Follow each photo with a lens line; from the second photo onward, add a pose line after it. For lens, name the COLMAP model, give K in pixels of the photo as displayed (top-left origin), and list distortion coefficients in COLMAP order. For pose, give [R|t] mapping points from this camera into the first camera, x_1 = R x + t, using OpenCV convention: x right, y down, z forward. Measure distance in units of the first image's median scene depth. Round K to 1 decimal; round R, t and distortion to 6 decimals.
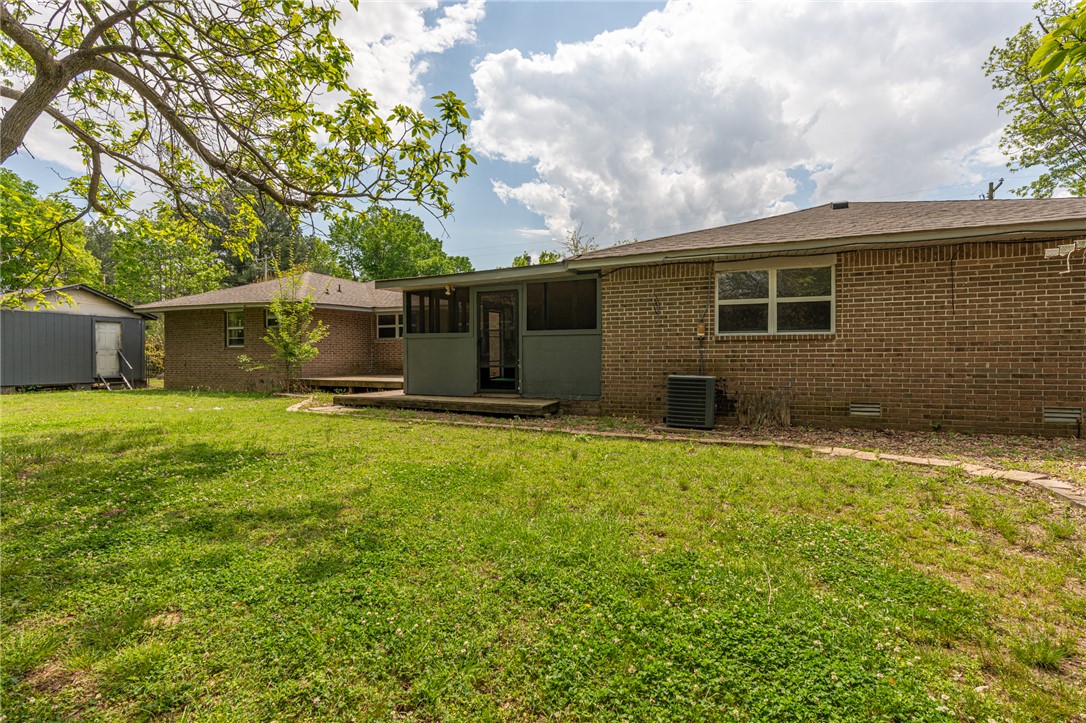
lens RADIAL K [[477.8, 0, 537.1], [0, 477.8, 361.1], [0, 0, 1]] dist [0.001058, 0.000302]
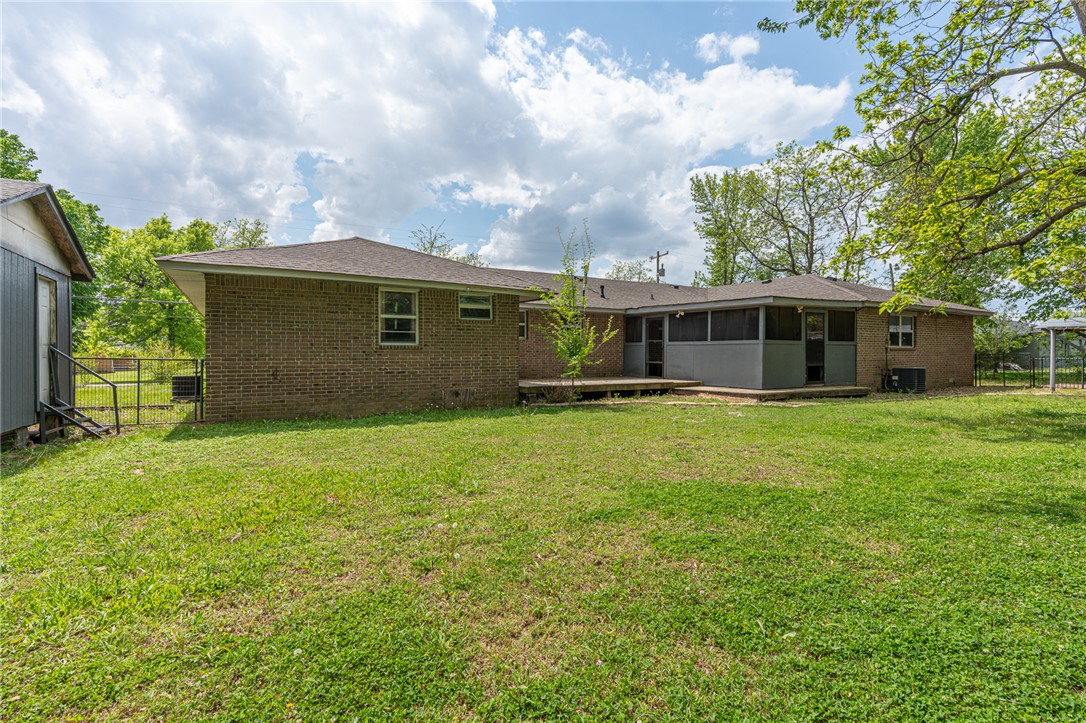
lens RADIAL K [[514.6, 0, 540.6], [0, 514.6, 364.5], [0, 0, 1]] dist [0.001771, 0.000394]
pose [[0.616834, -0.011353, 0.787011, -1.877228], [0.009725, 0.999930, 0.006802, -0.009444], [-0.787033, 0.003458, 0.616901, 0.710671]]
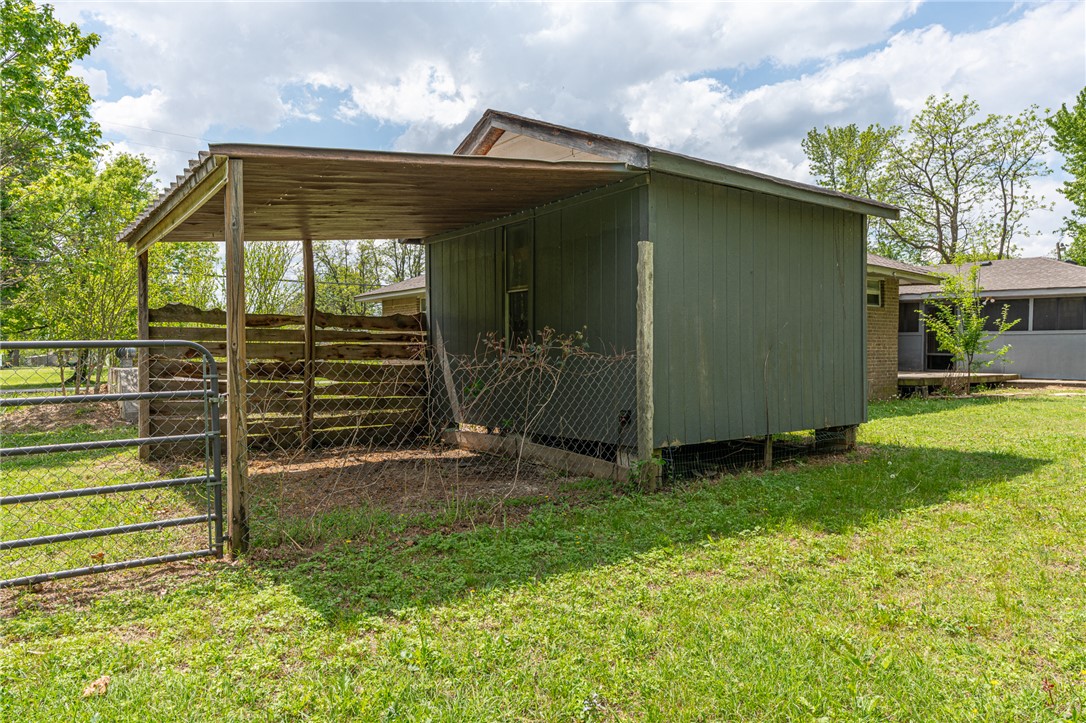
lens RADIAL K [[719.1, 0, 538.9], [0, 719.1, 362.6], [0, 0, 1]] dist [0.003850, 0.001483]
pose [[0.490972, -0.010304, 0.871115, -2.835897], [0.011861, 0.999916, 0.005143, -0.001400], [-0.871095, 0.007808, 0.491053, 1.524959]]
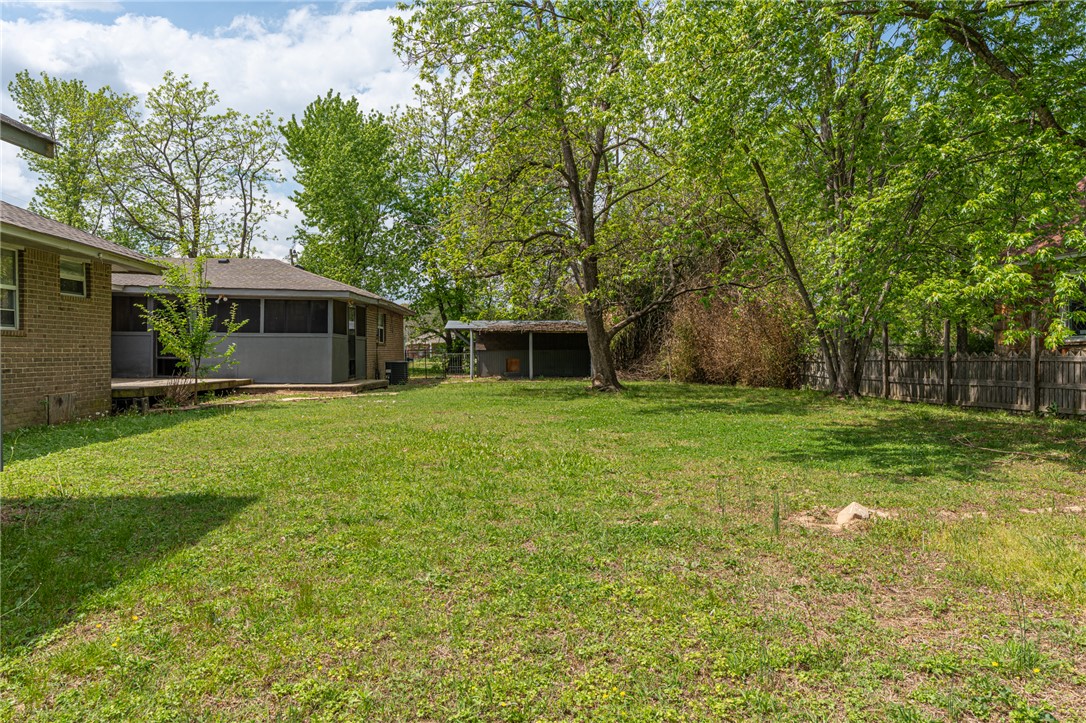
lens RADIAL K [[772.6, 0, 541.2], [0, 772.6, 360.1], [0, 0, 1]] dist [0.000875, 0.006878]
pose [[-0.404572, -0.004898, 0.914493, -2.575156], [0.013459, 0.999845, 0.011309, -0.005059], [-0.914407, 0.016883, -0.404444, 1.466292]]
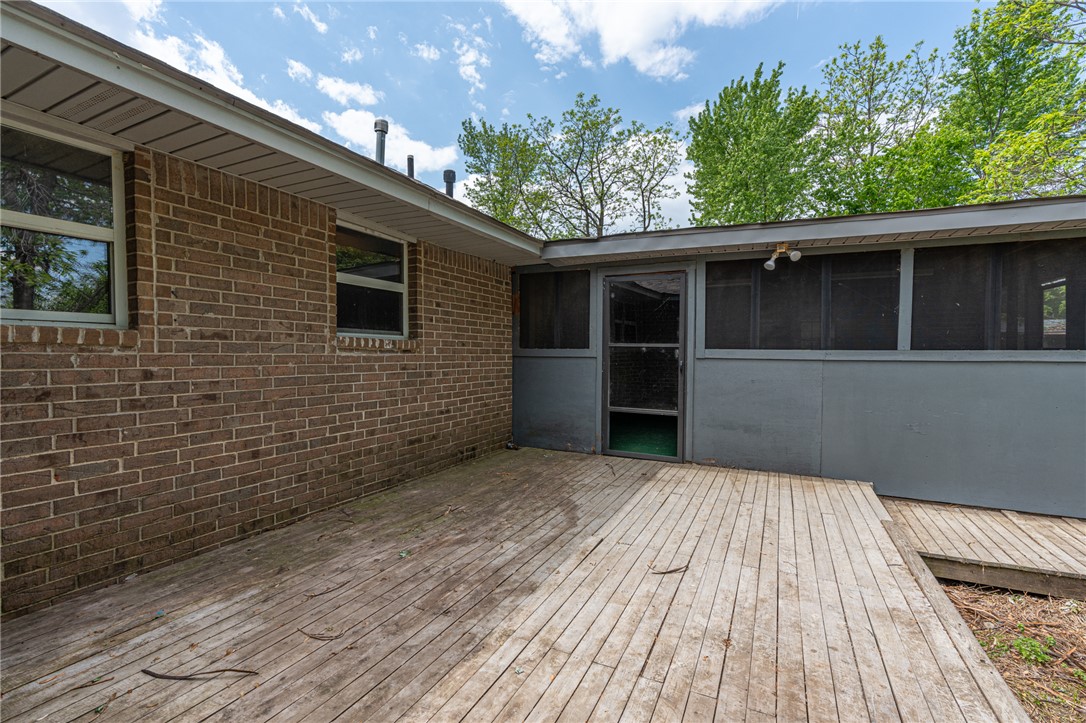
lens RADIAL K [[477.8, 0, 542.0], [0, 477.8, 362.6], [0, 0, 1]] dist [0.001058, 0.000302]
pose [[0.075307, -0.017631, 0.997005, -0.728954], [0.012167, 0.999785, 0.016761, -0.067221], [-0.997086, 0.010868, 0.075505, 1.613663]]
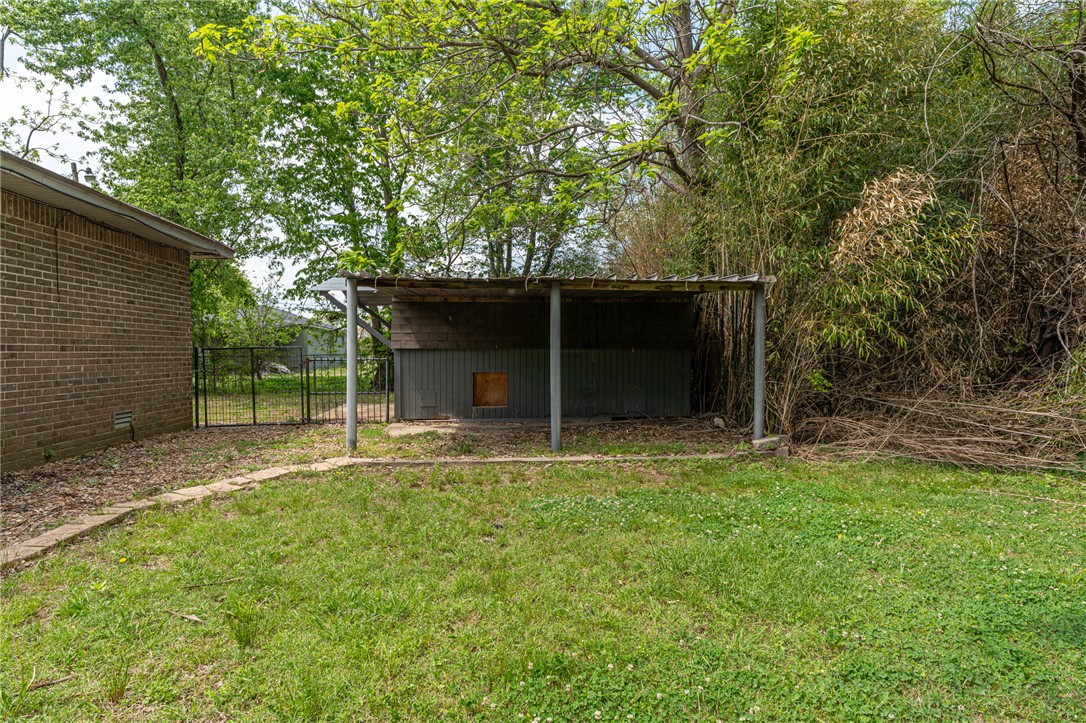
lens RADIAL K [[617.7, 0, 541.0], [0, 617.7, 364.2], [0, 0, 1]] dist [-0.002020, -0.000222]
pose [[-0.452430, -0.013642, 0.891695, -0.281506], [0.008580, 0.999770, 0.019649, -0.008744], [-0.891758, 0.016540, -0.452209, 0.562672]]
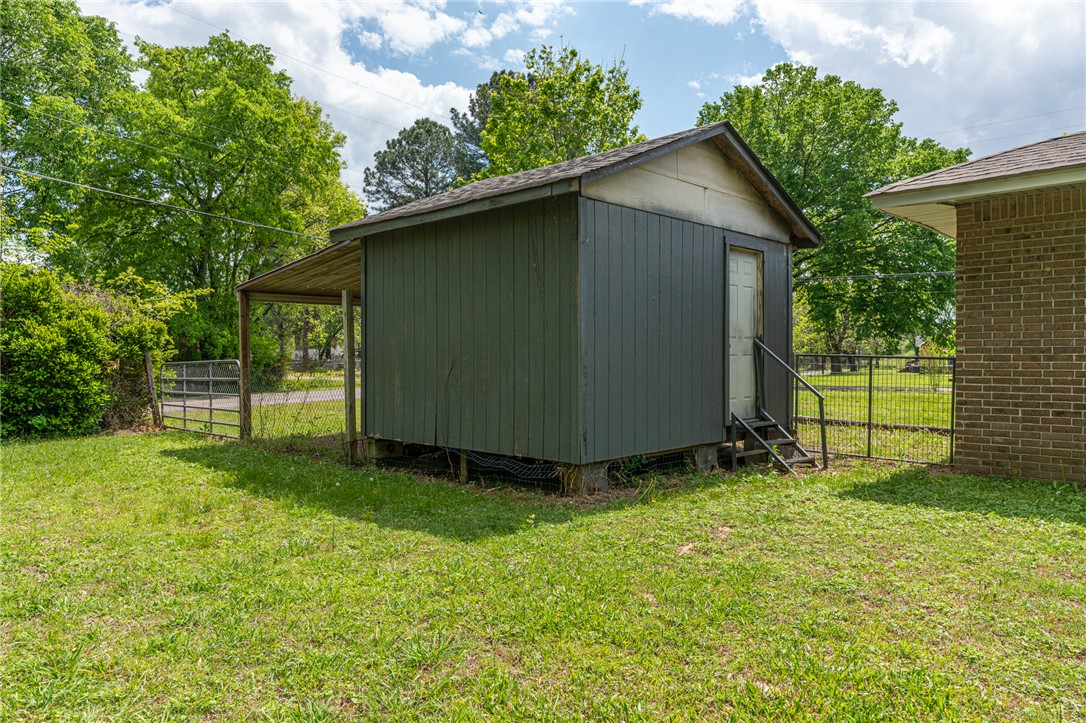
lens RADIAL K [[748.7, 0, 544.1], [0, 748.7, 361.9], [0, 0, 1]] dist [-0.002434, -0.000365]
pose [[0.930344, 0.001537, -0.366685, -1.596126], [-0.001948, 0.999998, -0.000752, -0.012983], [0.366683, 0.001413, 0.930345, 0.927932]]
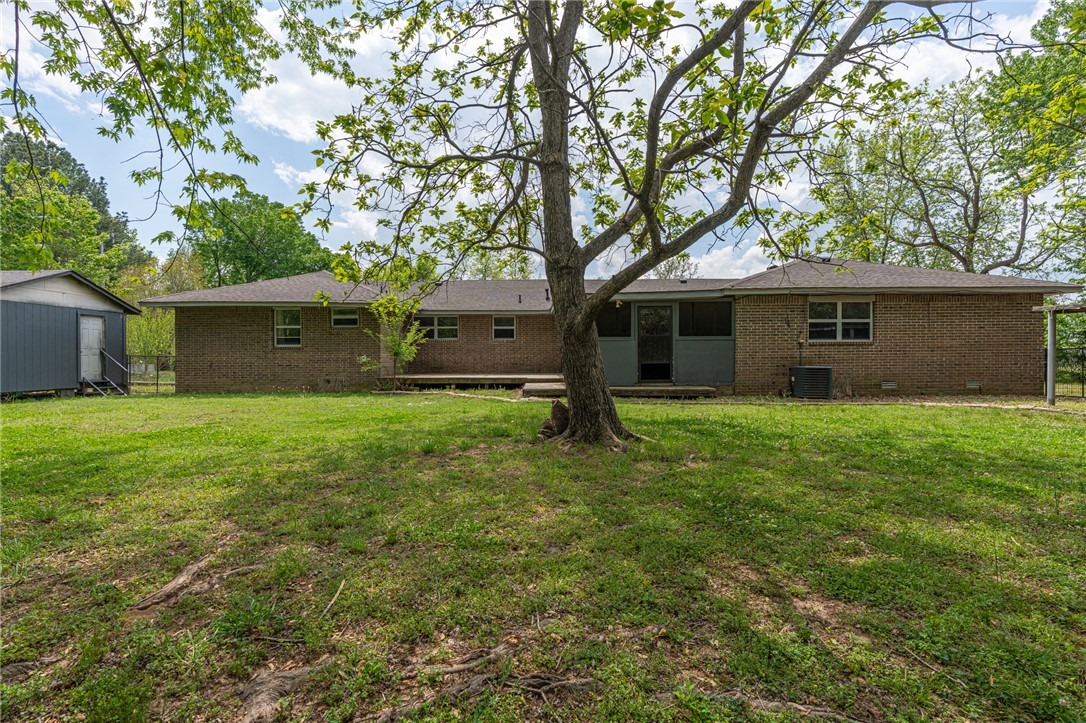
lens RADIAL K [[477.8, 0, 534.4], [0, 477.8, 362.7], [0, 0, 1]] dist [0.001058, 0.000302]
pose [[0.931959, -0.005489, 0.362522, -0.906705], [0.005757, 0.999983, 0.000340, 0.009393], [-0.362518, 0.001770, 0.931975, -0.128333]]
